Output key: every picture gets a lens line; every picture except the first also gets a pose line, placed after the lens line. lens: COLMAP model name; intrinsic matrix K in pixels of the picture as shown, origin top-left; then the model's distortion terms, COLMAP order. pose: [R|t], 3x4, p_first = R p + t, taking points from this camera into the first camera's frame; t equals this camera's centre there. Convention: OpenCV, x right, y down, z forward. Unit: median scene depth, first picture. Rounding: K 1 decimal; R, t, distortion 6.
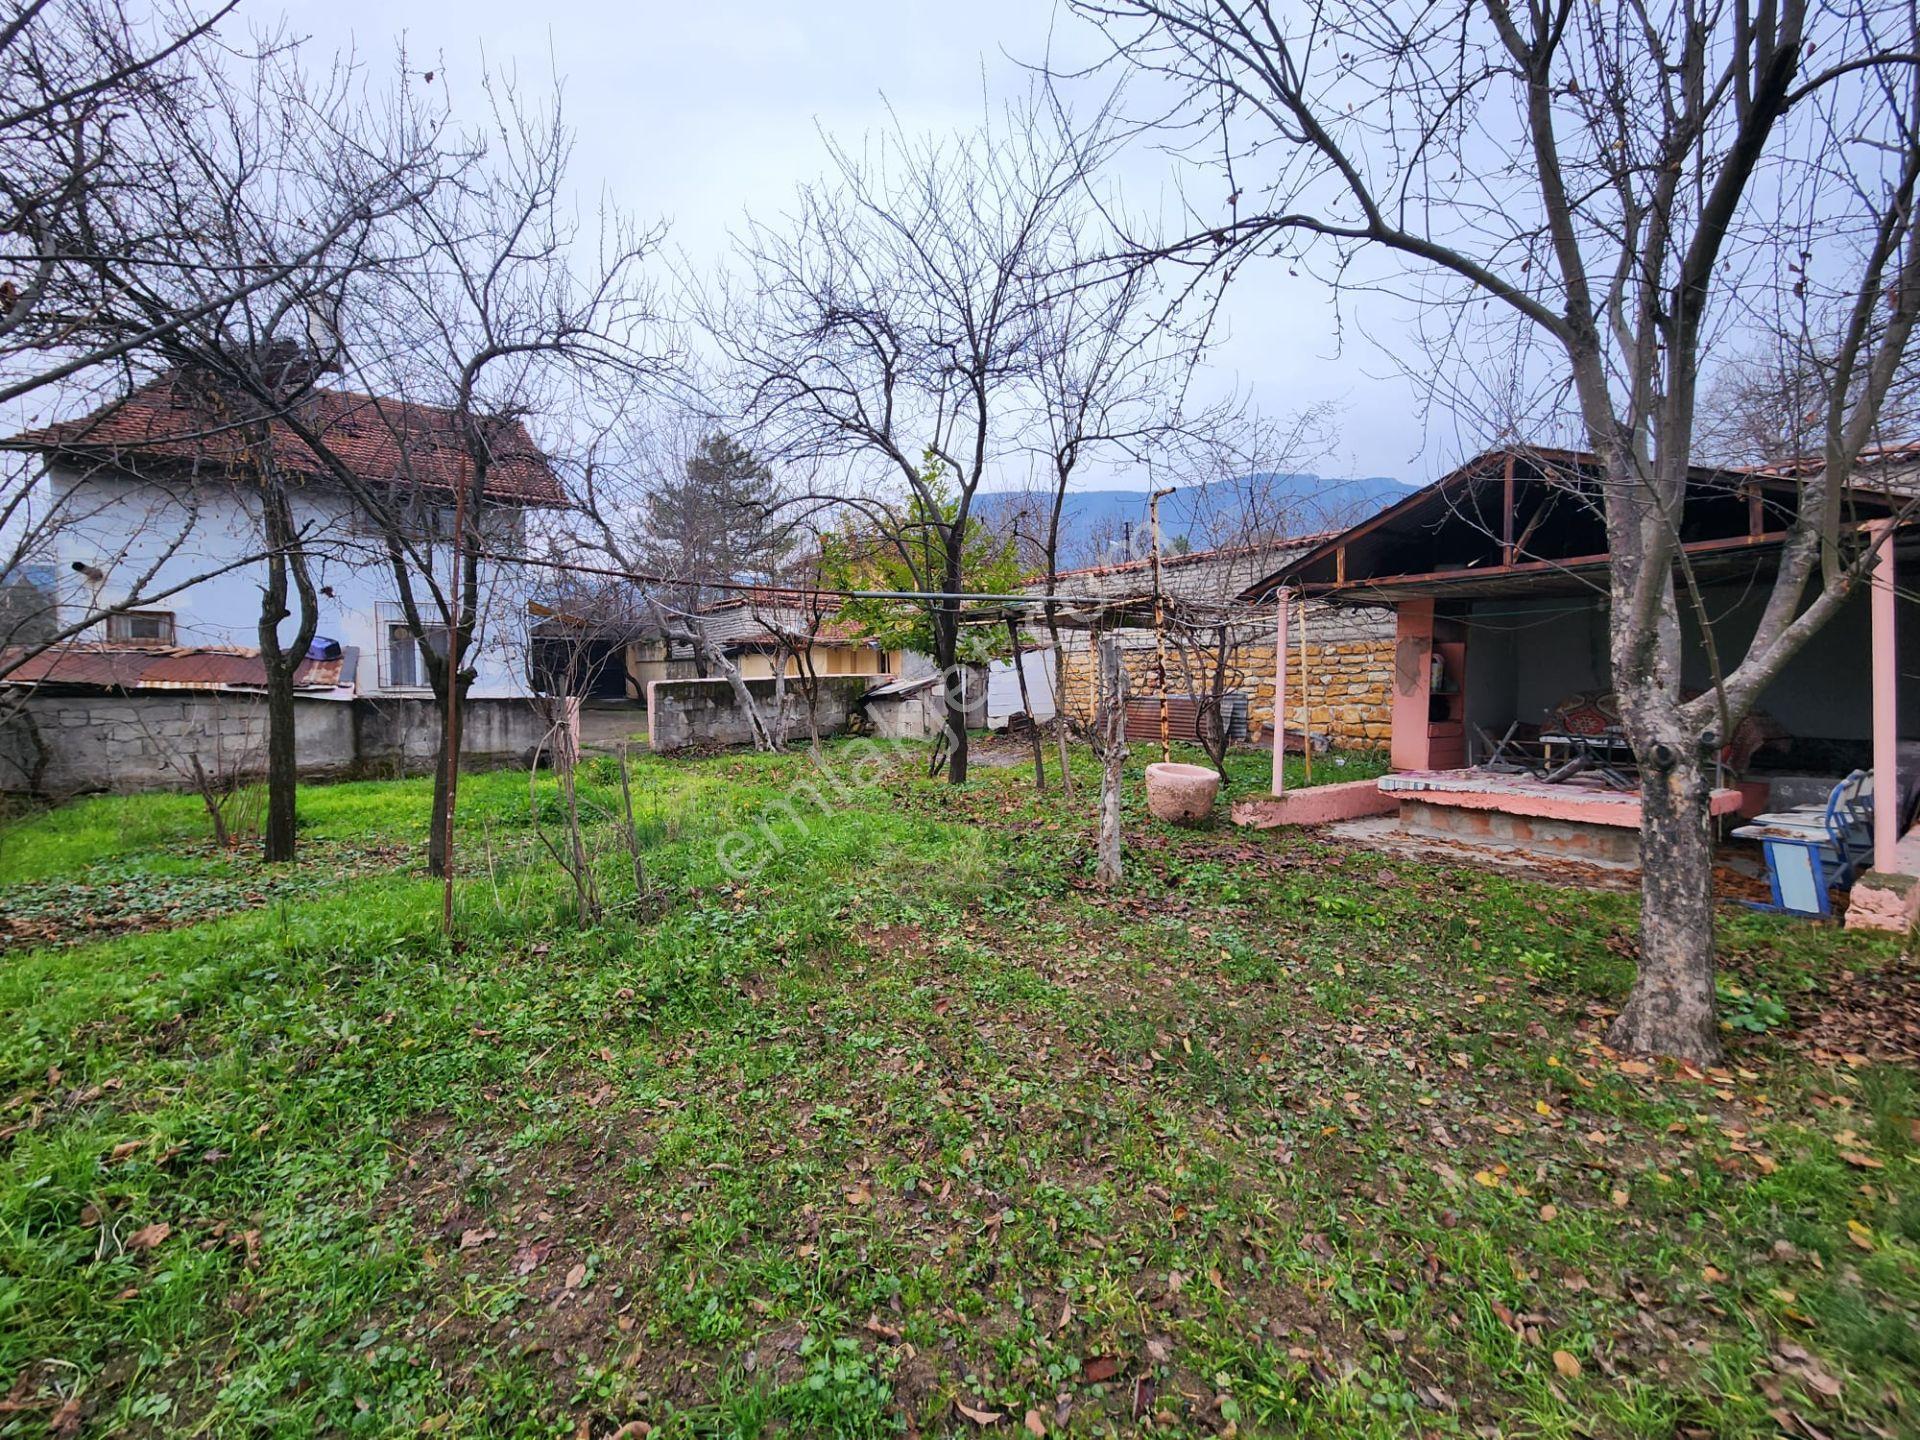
lens RADIAL K [[782.4, 0, 949.9], [0, 782.4, 712.9], [0, 0, 1]] dist [0.005844, -0.004634]
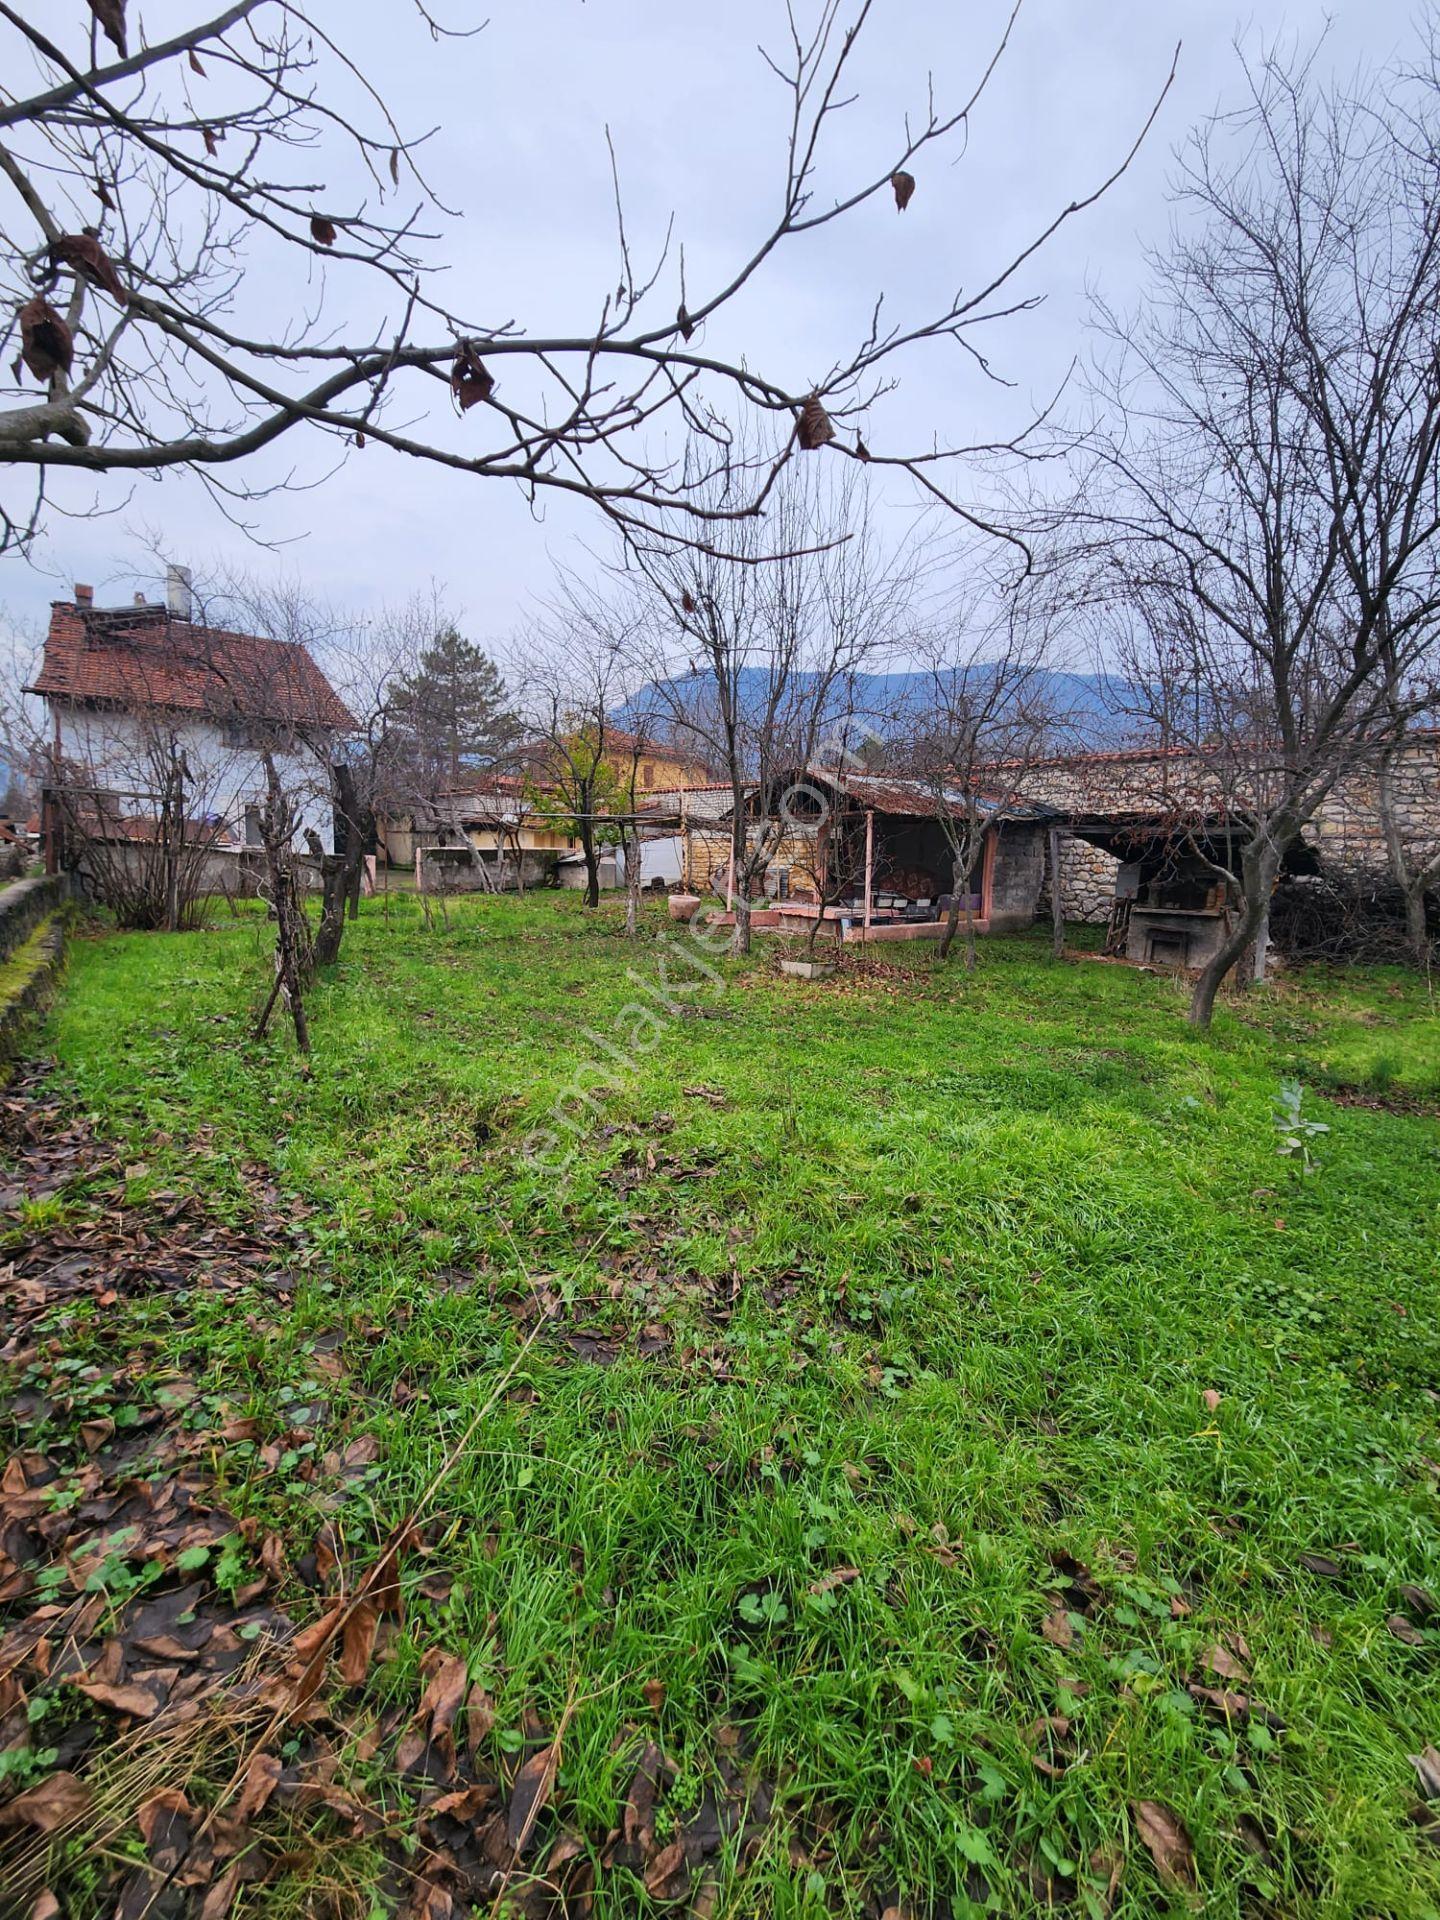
lens RADIAL K [[782.4, 0, 731.7], [0, 782.4, 943.9], [0, 0, 1]] dist [0.005844, -0.004634]
pose [[0.996773, 0.031241, 0.073946, 0.124322], [-0.036350, 0.996969, 0.068789, 0.018595], [-0.071573, -0.071255, 0.994887, -0.558221]]
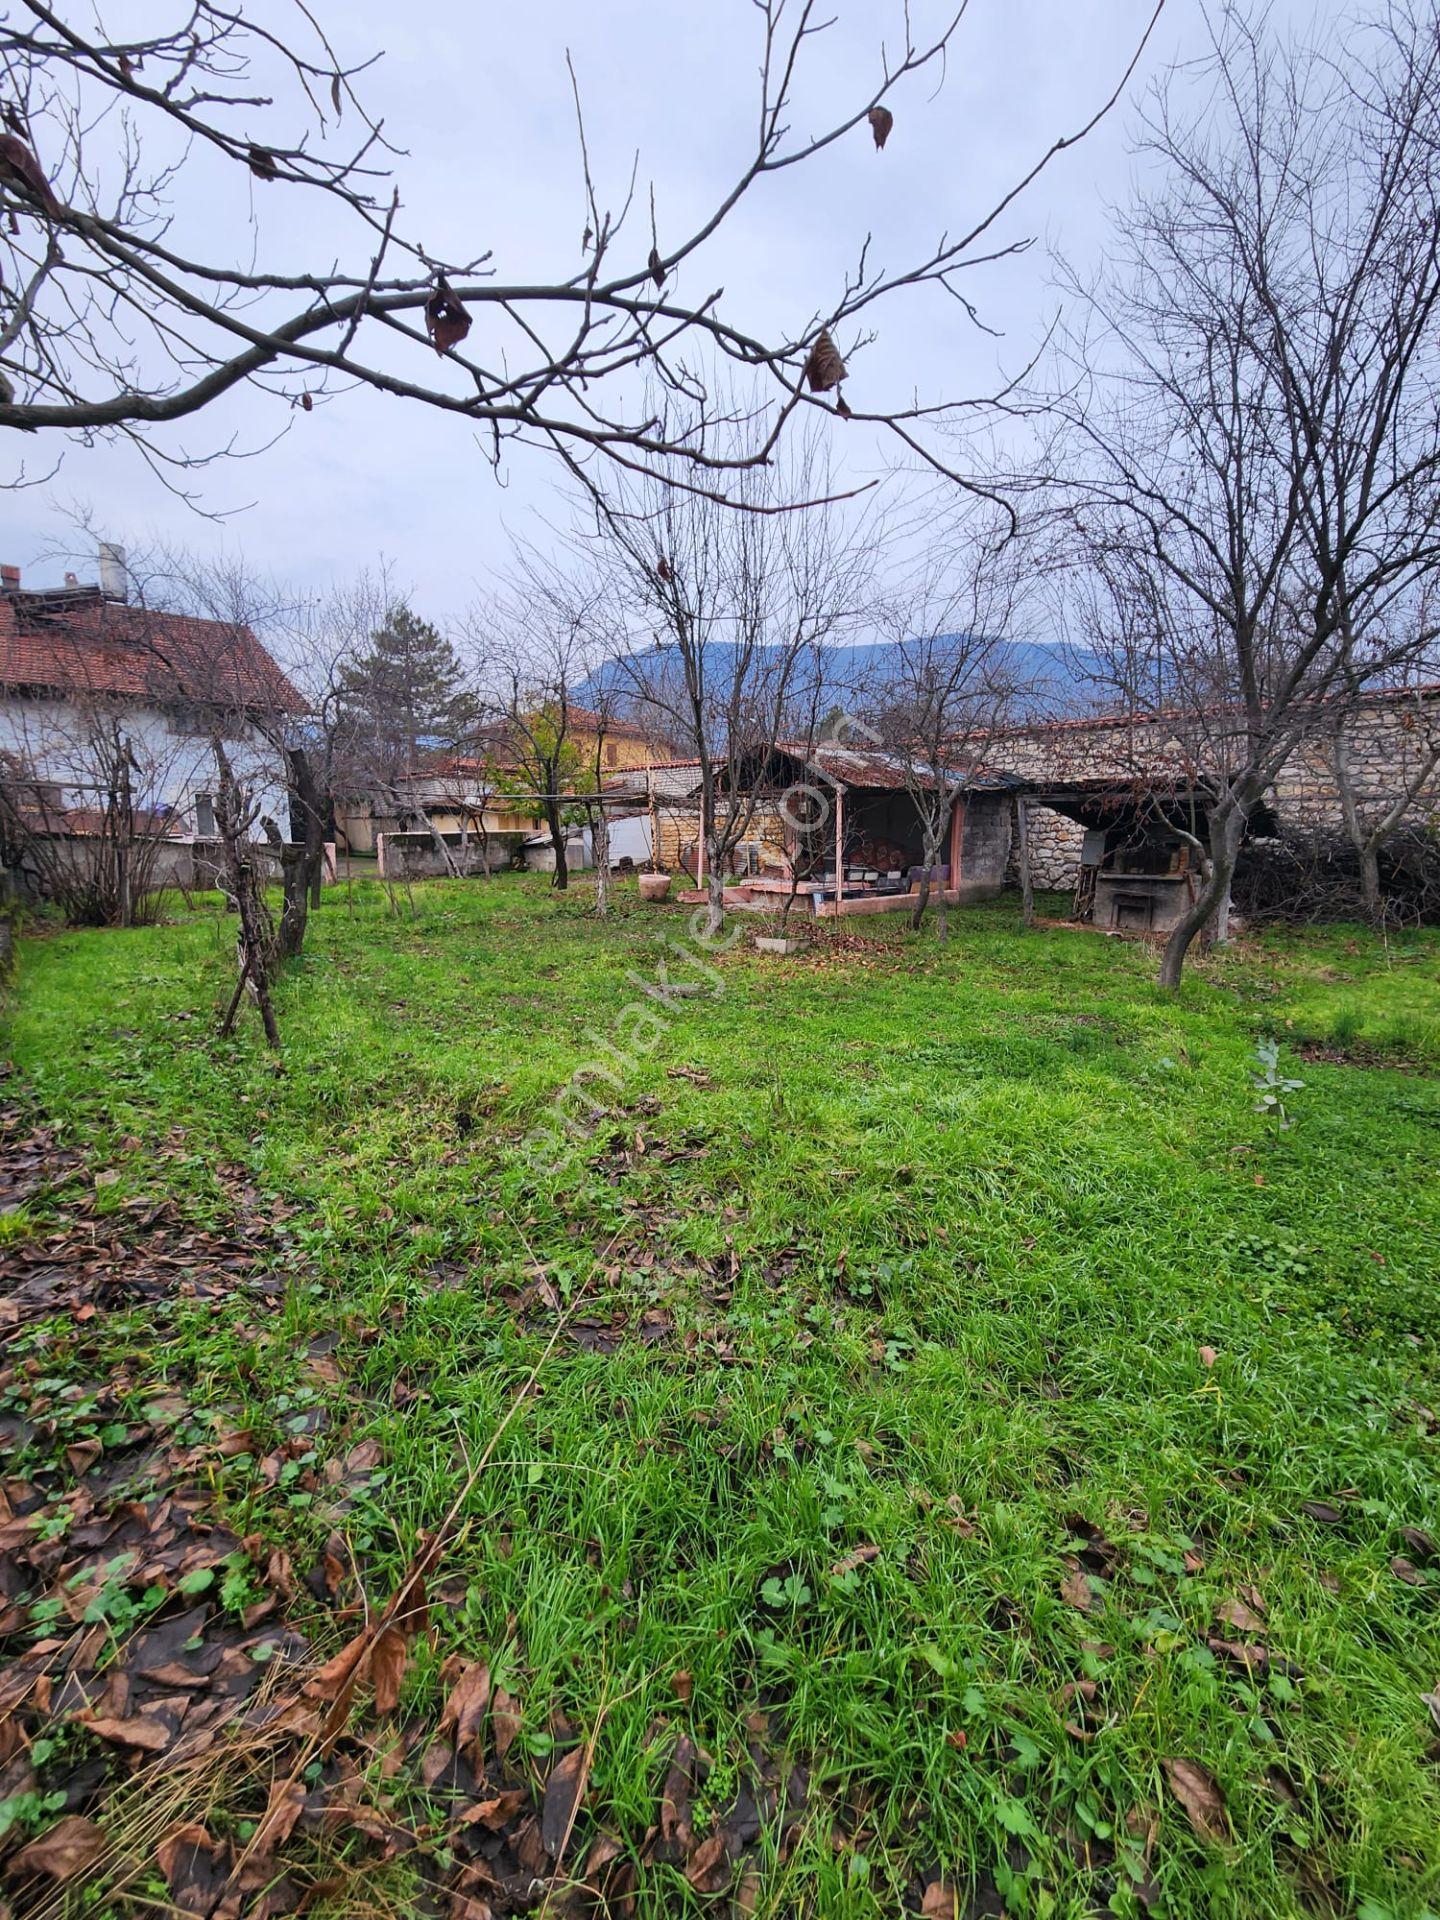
lens RADIAL K [[782.4, 0, 733.0], [0, 782.4, 945.5], [0, 0, 1]] dist [0.005844, -0.004634]
pose [[0.993488, -0.003262, 0.113887, 0.121450], [-0.008038, 0.995093, 0.098621, 0.018591], [-0.113650, -0.098895, 0.988587, -0.555299]]
